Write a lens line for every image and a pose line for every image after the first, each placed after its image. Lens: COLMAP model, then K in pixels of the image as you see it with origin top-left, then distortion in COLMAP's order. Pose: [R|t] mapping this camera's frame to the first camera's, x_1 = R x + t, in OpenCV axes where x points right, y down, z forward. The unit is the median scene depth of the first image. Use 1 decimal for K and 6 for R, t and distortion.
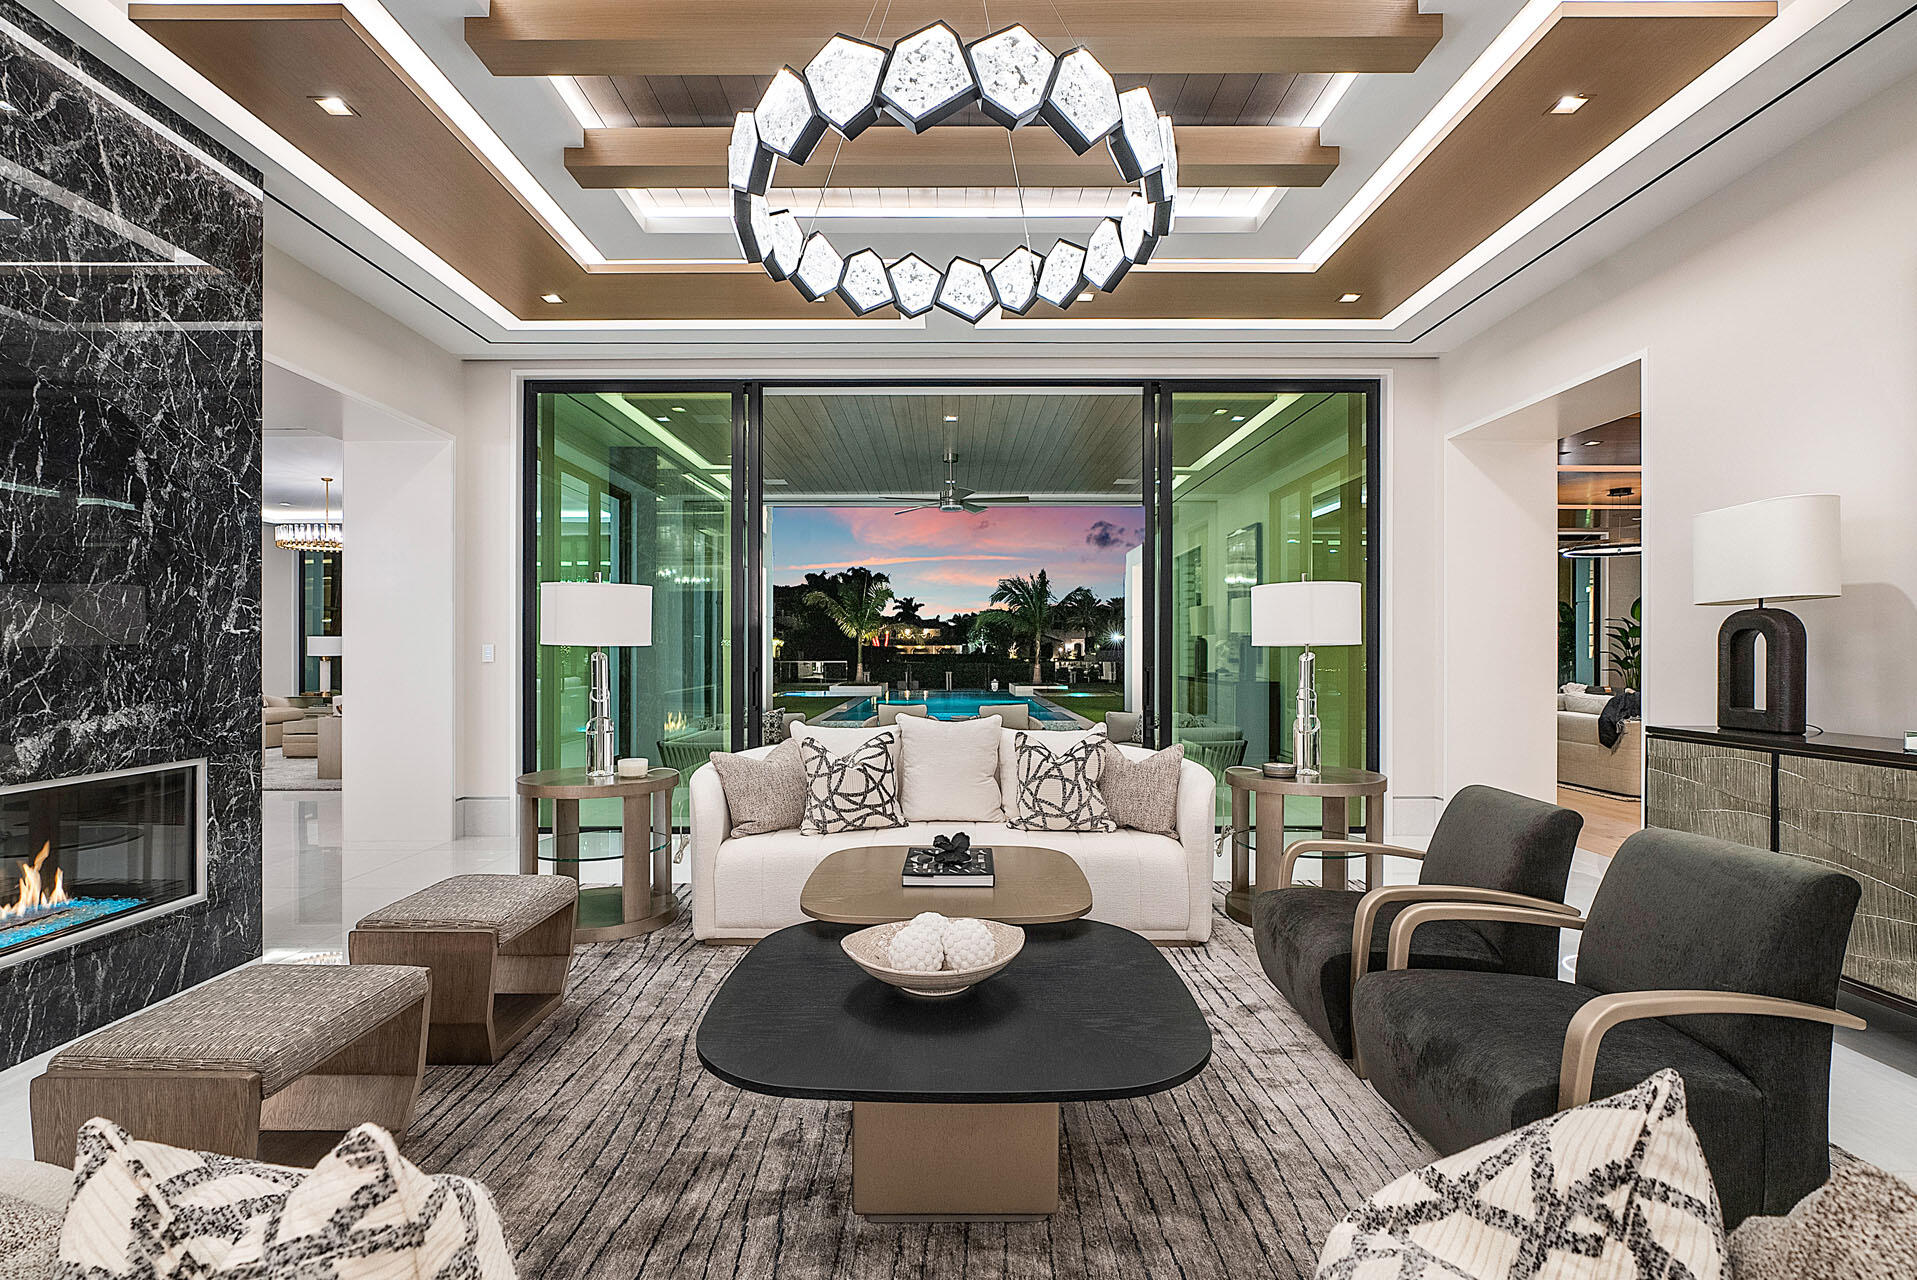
lens RADIAL K [[902.9, 0, 922.9], [0, 902.9, 618.1], [0, 0, 1]] dist [-0.006616, 0.000036]
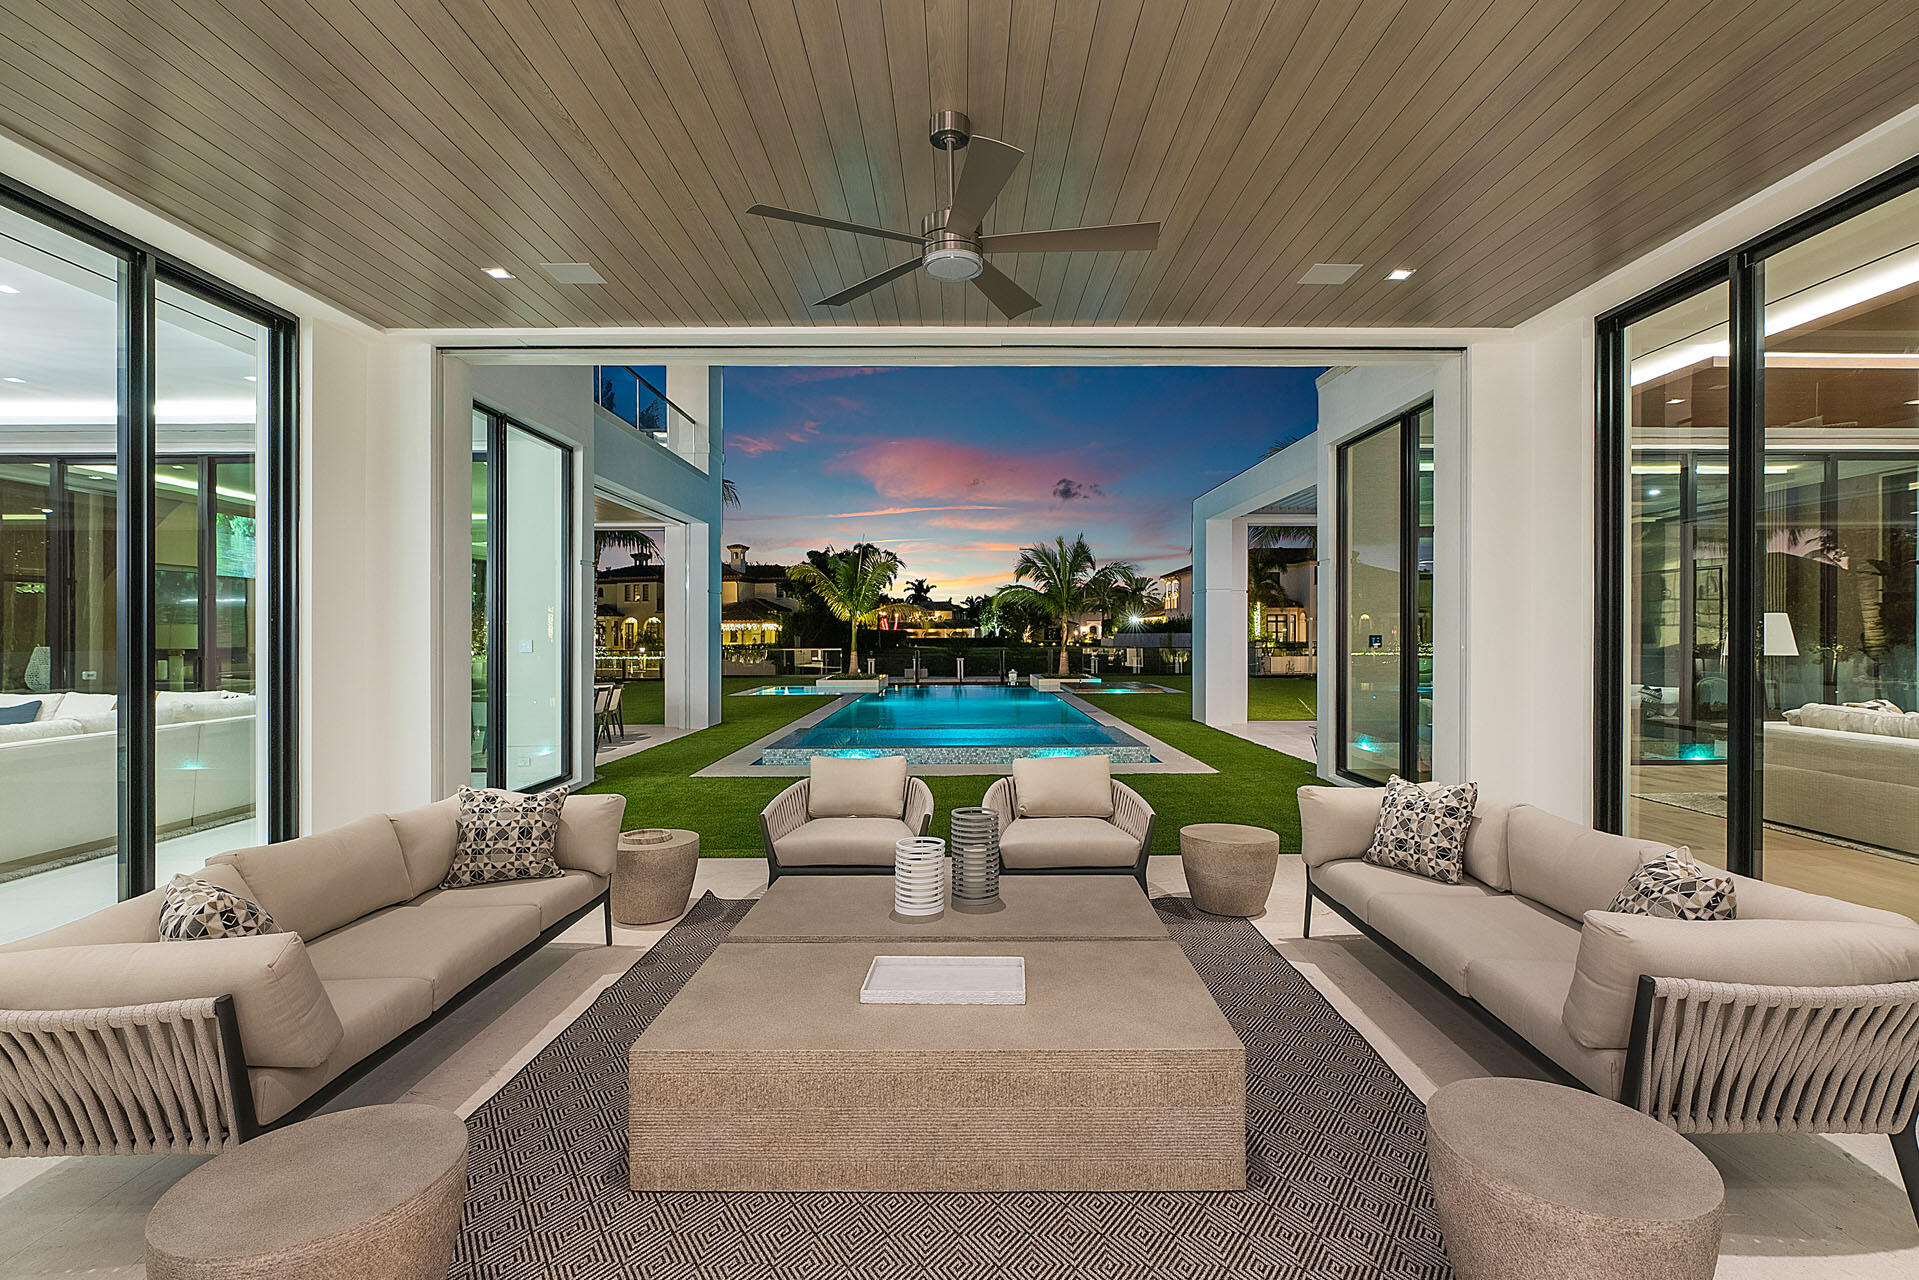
lens RADIAL K [[918.0, 0, 959.5], [0, 918.0, 640.0], [0, 0, 1]] dist [0.000378, 0.000245]
pose [[0.999640, -0.003266, 0.026626, 0.062837], [0.002126, 0.999084, 0.042739, 0.029519], [-0.026741, -0.042667, 0.998731, 1.341059]]
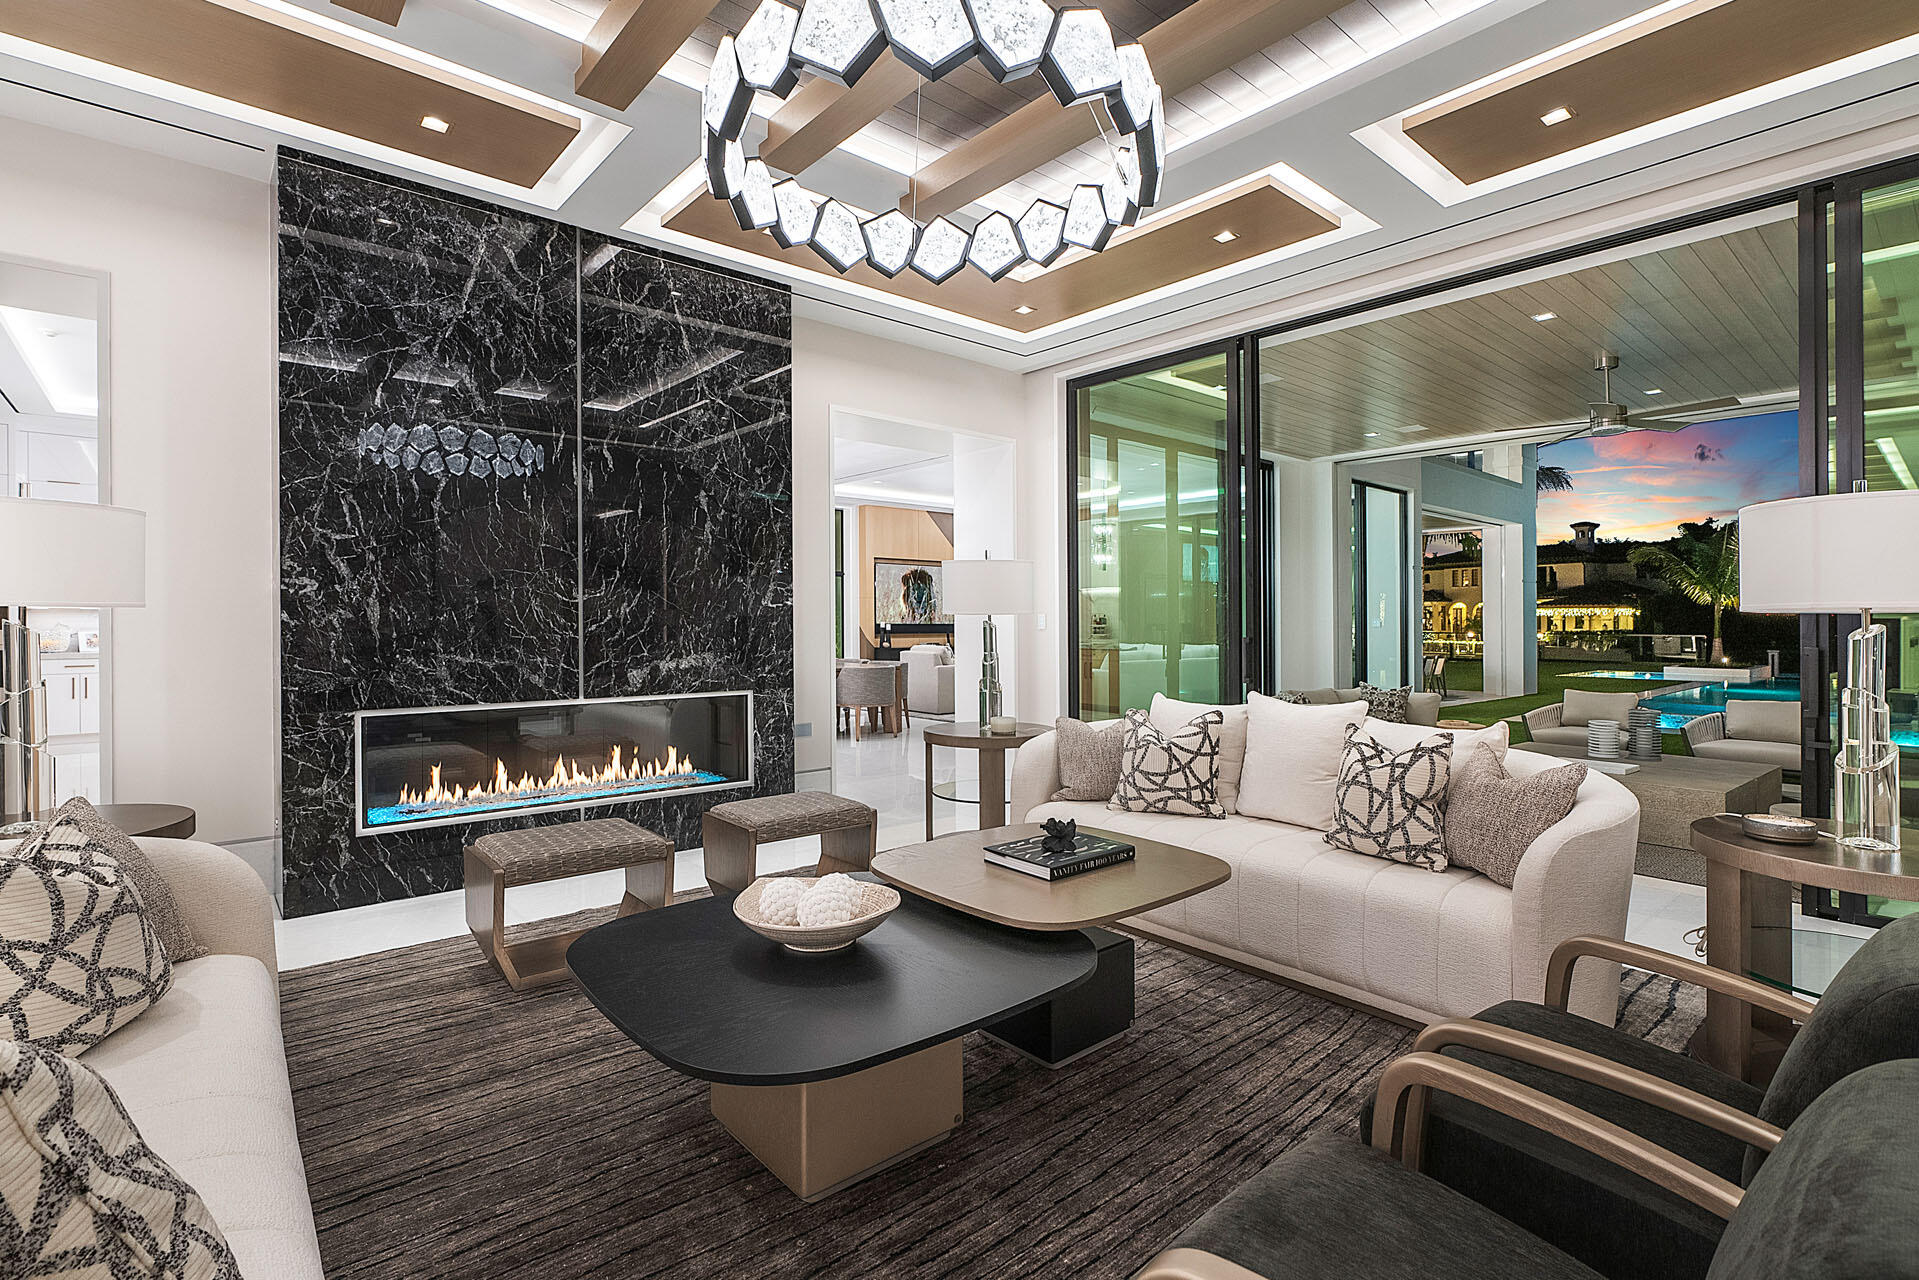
lens RADIAL K [[889.5, 0, 949.3], [0, 889.5, 590.9], [0, 0, 1]] dist [-0.014033, -0.000214]
pose [[0.666825, -0.021765, -0.744897, 0.464399], [0.023814, 0.999685, -0.007892, 0.008855], [0.744834, -0.012477, 0.667133, 0.230884]]
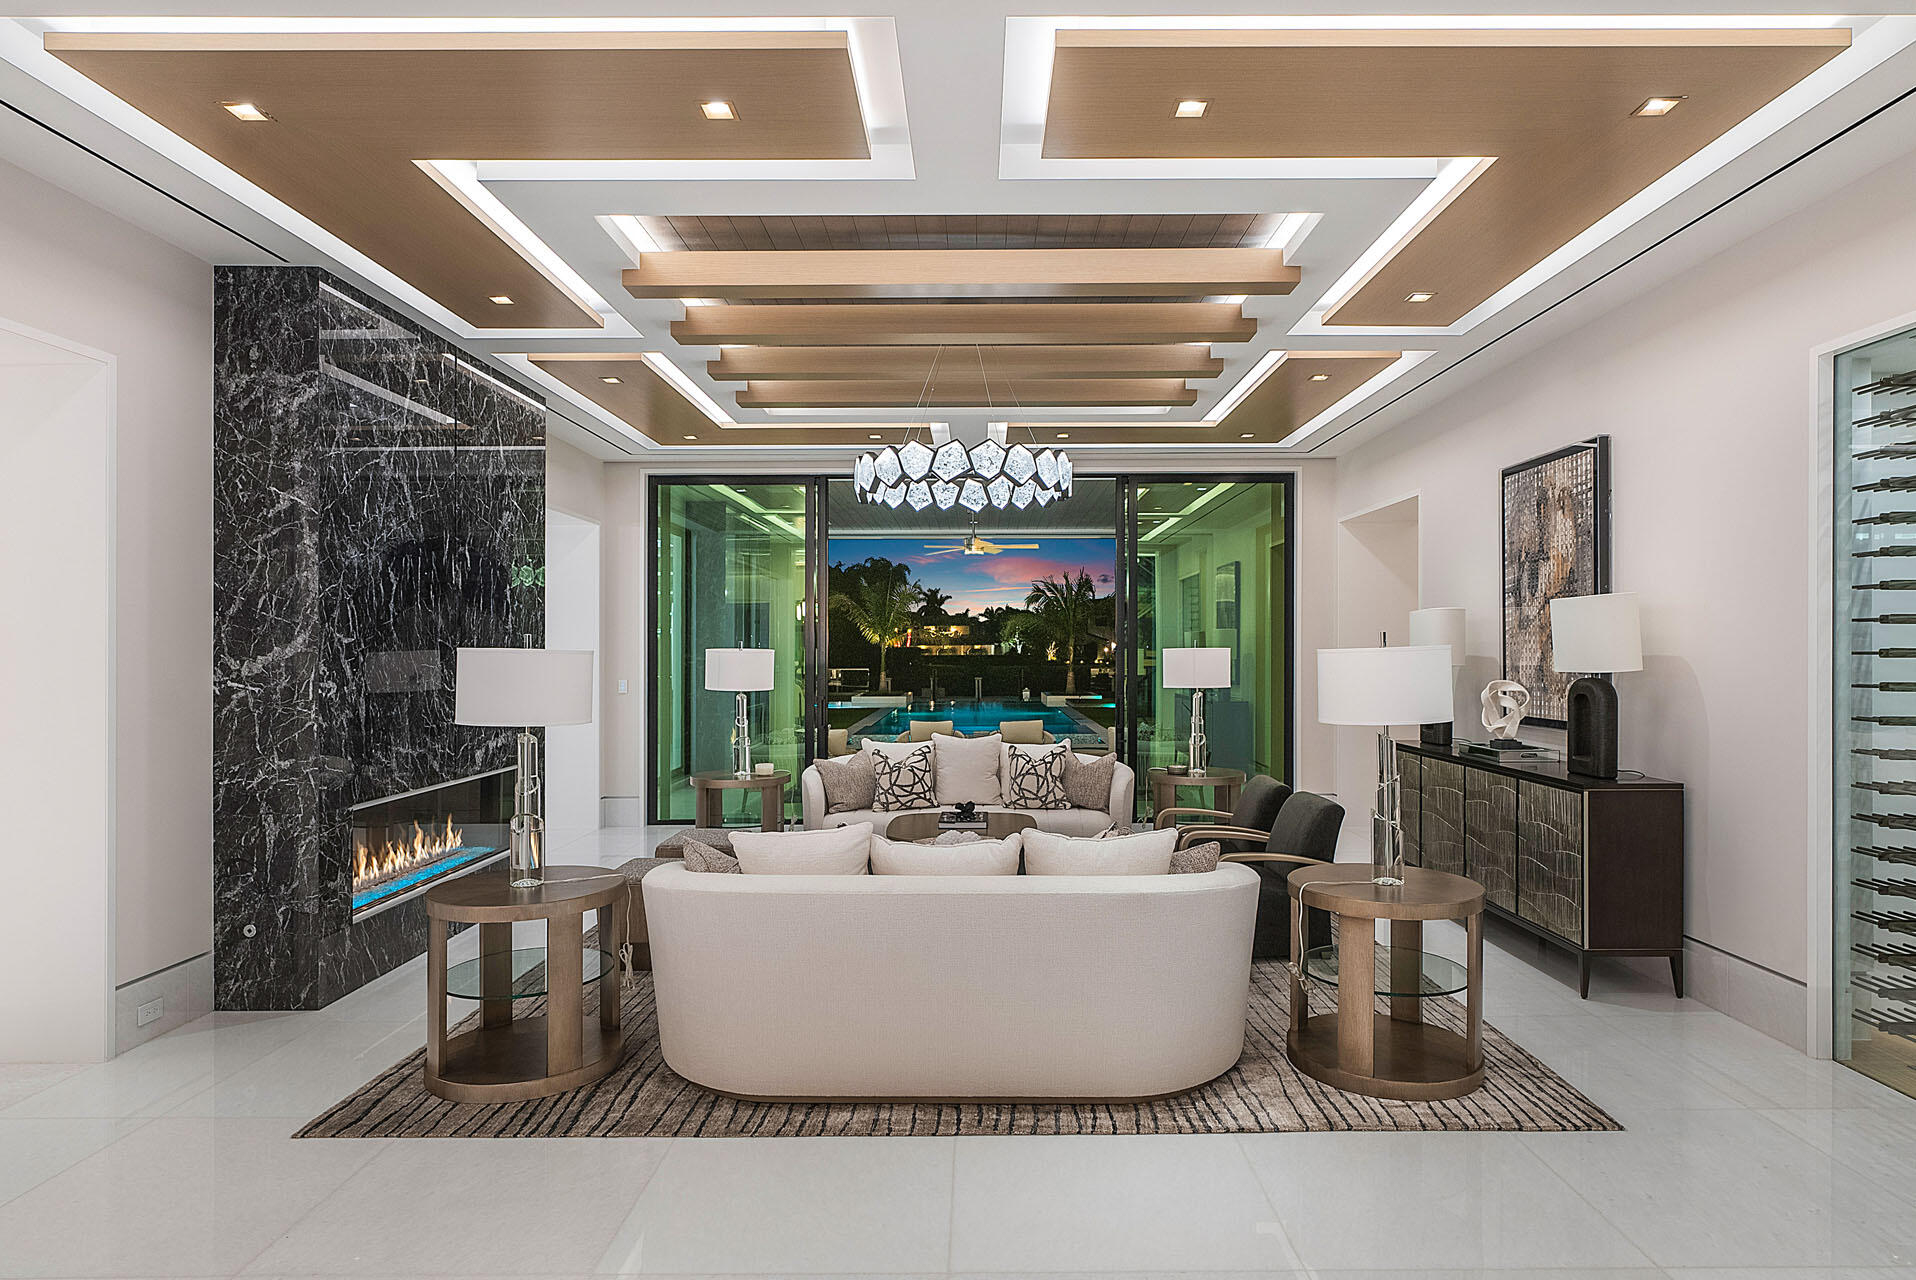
lens RADIAL K [[1030.4, 0, 957.9], [0, 1030.4, 517.2], [0, 0, 1]] dist [-0.000972, -0.000819]
pose [[0.999968, -0.000498, 0.007927, 0.000490], [0.001225, 0.995771, -0.091859, -0.105889], [-0.007848, 0.091866, 0.995740, -0.831032]]
